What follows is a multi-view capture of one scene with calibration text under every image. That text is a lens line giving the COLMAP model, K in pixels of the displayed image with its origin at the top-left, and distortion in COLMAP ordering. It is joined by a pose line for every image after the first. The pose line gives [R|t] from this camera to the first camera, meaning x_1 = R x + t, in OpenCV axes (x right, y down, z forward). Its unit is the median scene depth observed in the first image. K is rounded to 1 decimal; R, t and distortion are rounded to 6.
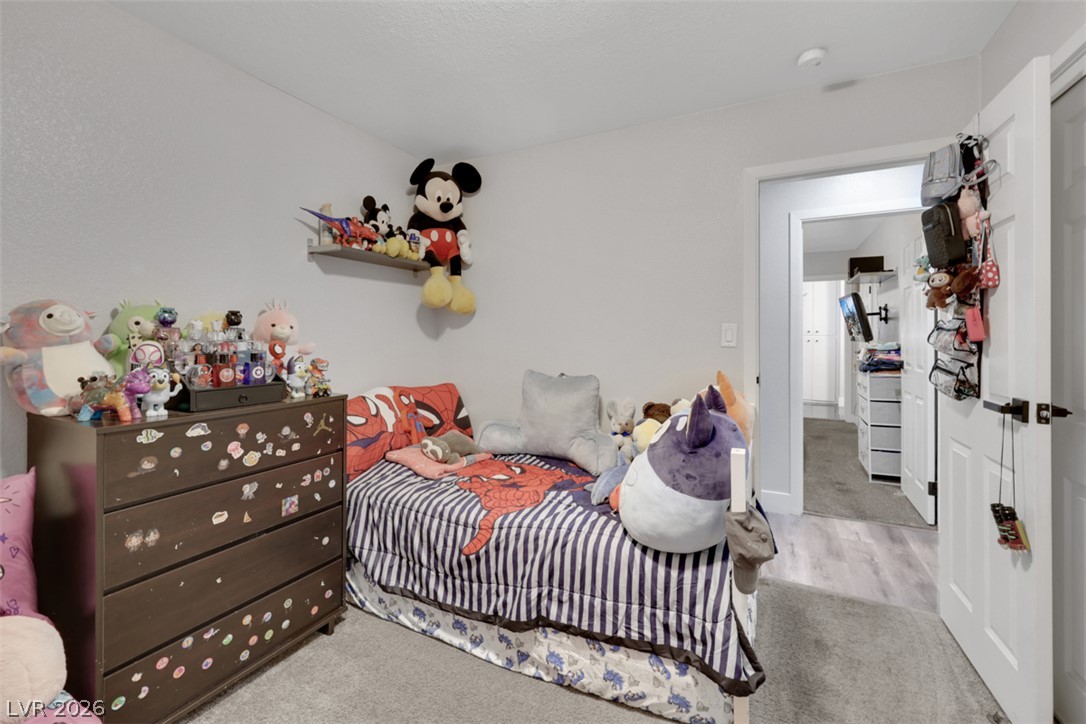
lens RADIAL K [[453.4, 0, 537.1], [0, 453.4, 329.9], [0, 0, 1]] dist [-0.001040, 0.000635]
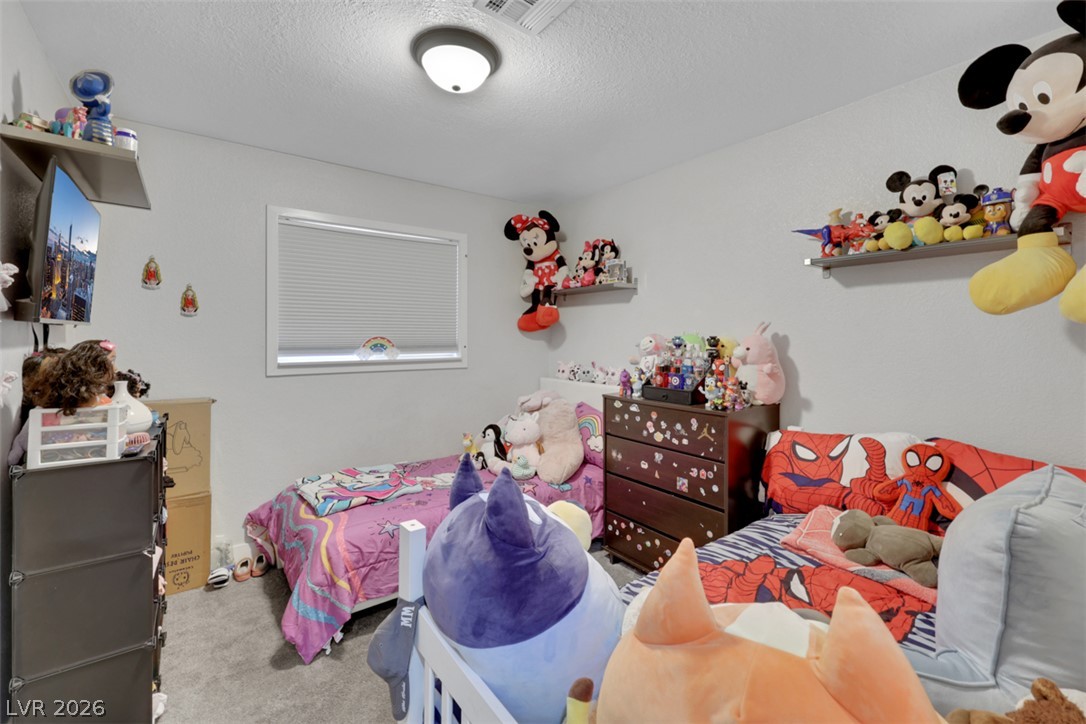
lens RADIAL K [[453.4, 0, 546.8], [0, 453.4, 339.7], [0, 0, 1]] dist [-0.001040, 0.000635]
pose [[-0.412117, 0.001306, -0.911130, 0.873579], [0.001387, 0.999999, 0.000806, -0.038406], [0.911130, -0.000932, -0.412118, 1.259401]]
